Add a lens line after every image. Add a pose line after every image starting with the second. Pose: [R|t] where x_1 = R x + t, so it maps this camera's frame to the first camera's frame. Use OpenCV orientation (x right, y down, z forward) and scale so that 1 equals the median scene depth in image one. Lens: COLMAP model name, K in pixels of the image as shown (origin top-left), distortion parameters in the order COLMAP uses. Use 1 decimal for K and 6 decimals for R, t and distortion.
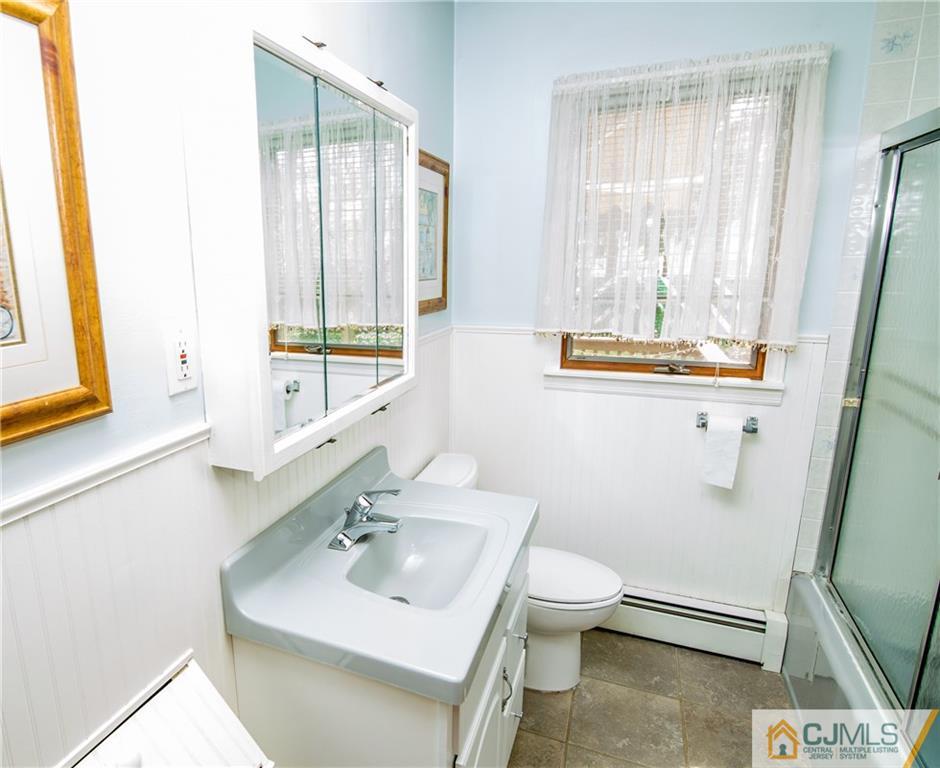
lens RADIAL K [[584.7, 0, 357.6], [0, 584.7, 391.4], [0, 0, 1]] dist [-0.024289, 0.002335]
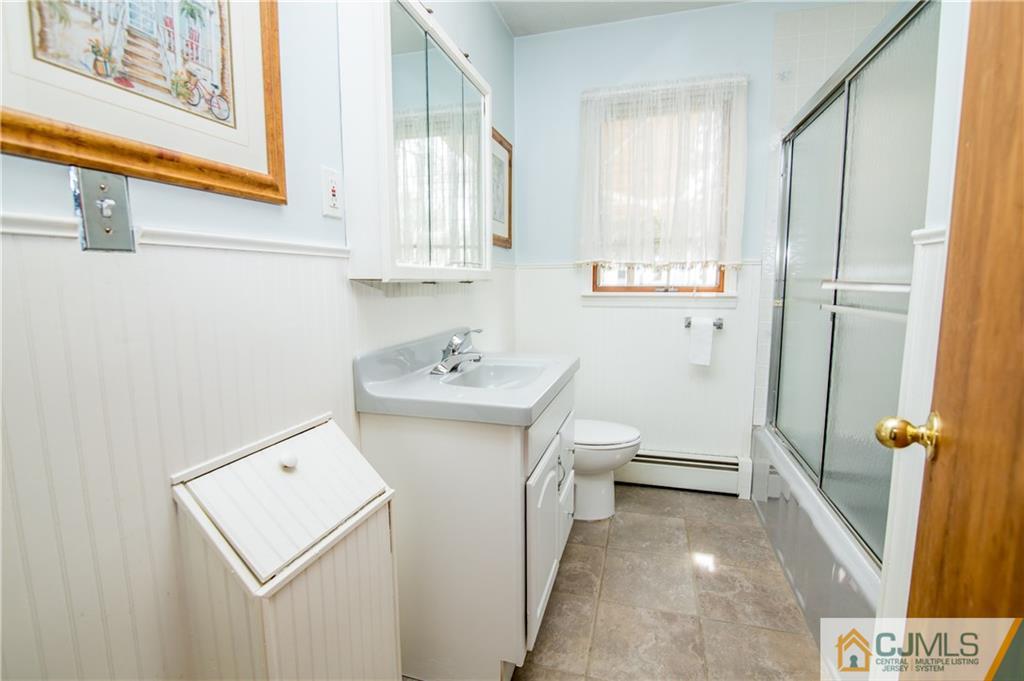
lens RADIAL K [[473.3, 0, 516.7], [0, 473.3, 338.2], [0, 0, 1]] dist [-0.019160, 0.001138]
pose [[0.986198, 0.000739, 0.165568, -0.024709], [0.017001, 0.994252, -0.105704, 0.224496], [-0.164695, 0.107060, 0.980517, -0.088572]]
